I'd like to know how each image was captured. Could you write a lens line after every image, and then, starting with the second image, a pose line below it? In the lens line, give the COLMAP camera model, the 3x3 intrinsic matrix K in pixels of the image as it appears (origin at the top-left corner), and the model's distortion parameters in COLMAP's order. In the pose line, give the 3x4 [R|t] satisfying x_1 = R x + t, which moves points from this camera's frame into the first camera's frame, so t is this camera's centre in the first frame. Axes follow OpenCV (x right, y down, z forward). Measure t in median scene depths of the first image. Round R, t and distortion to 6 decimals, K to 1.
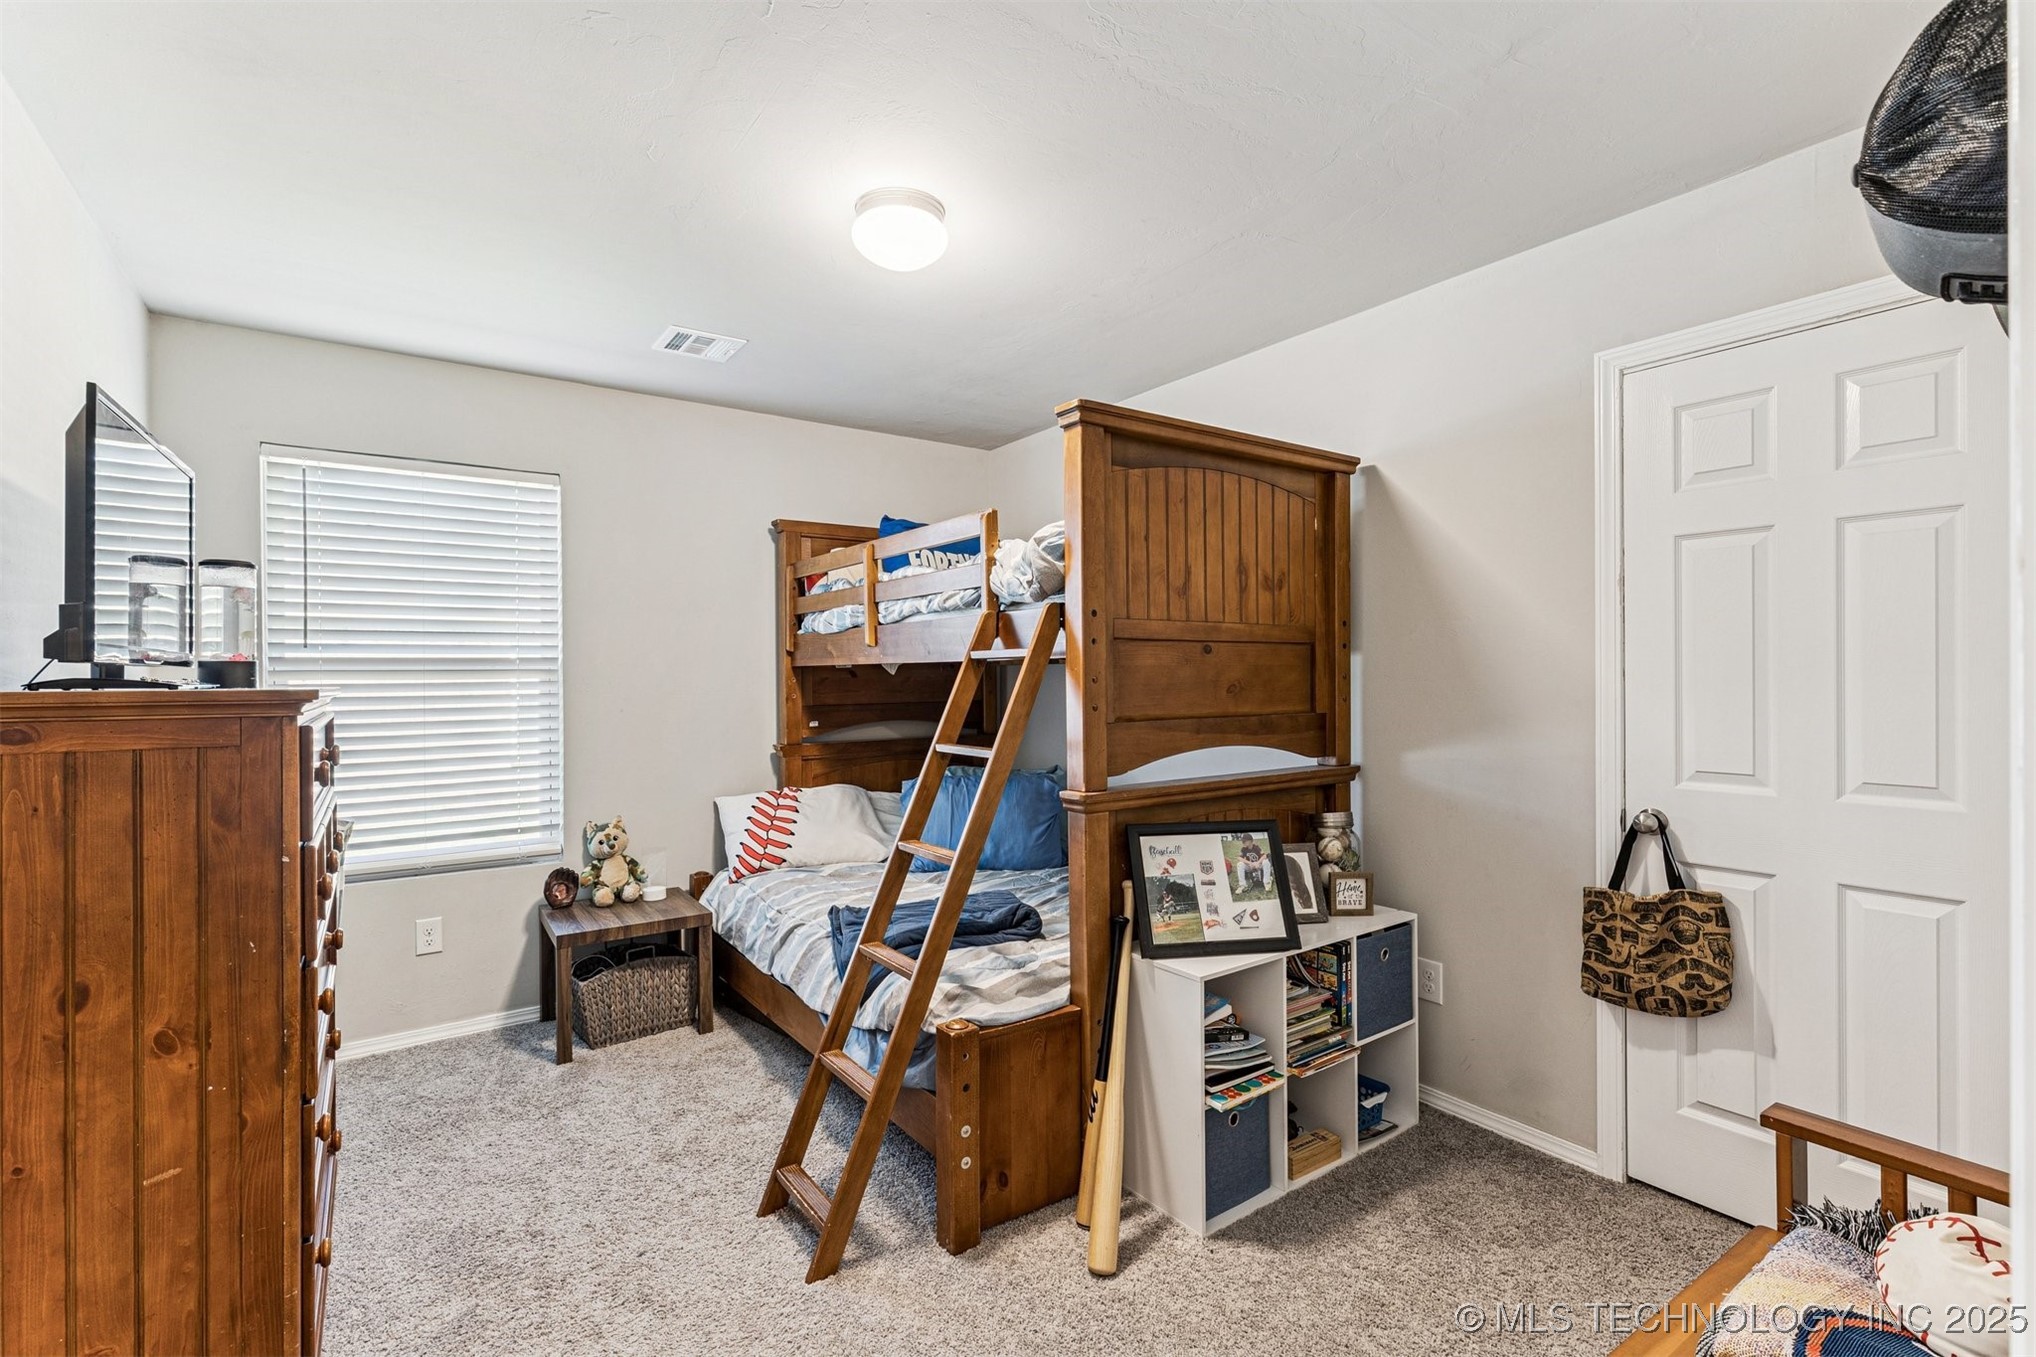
lens RADIAL K [[916.1, 0, 1021.4], [0, 916.1, 671.8], [0, 0, 1]] dist [0.005753, -0.002273]
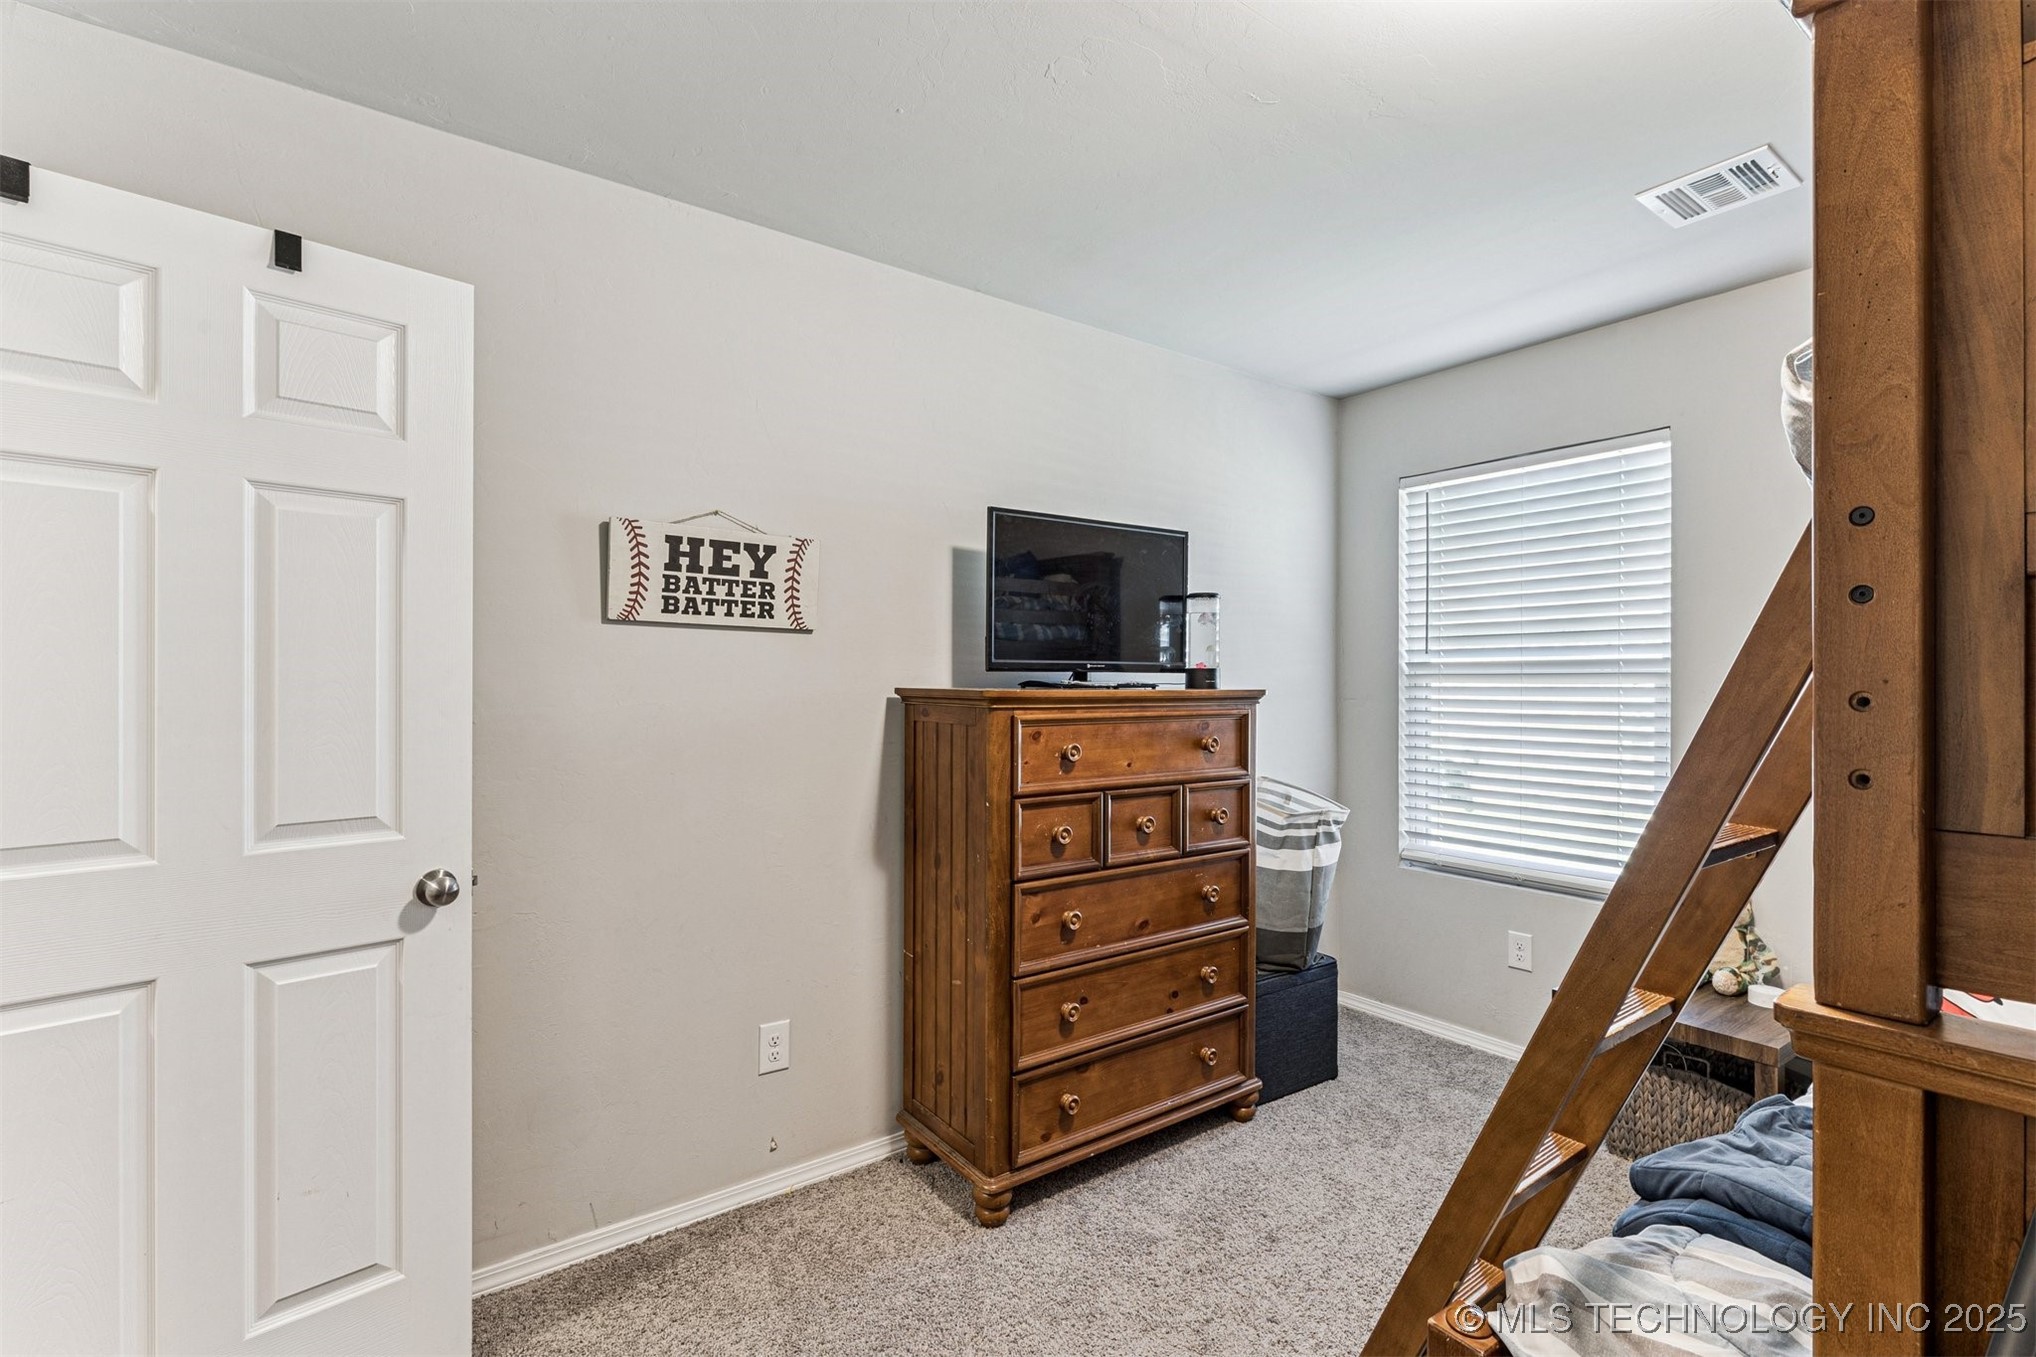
lens RADIAL K [[916.1, 0, 1021.6], [0, 916.1, 681.3], [0, 0, 1]] dist [0.005753, -0.002273]
pose [[0.018338, 0.009605, -0.999786, 0.461494], [-0.000508, 0.999954, 0.009597, -0.005554], [0.999832, 0.000332, 0.018342, 0.706099]]
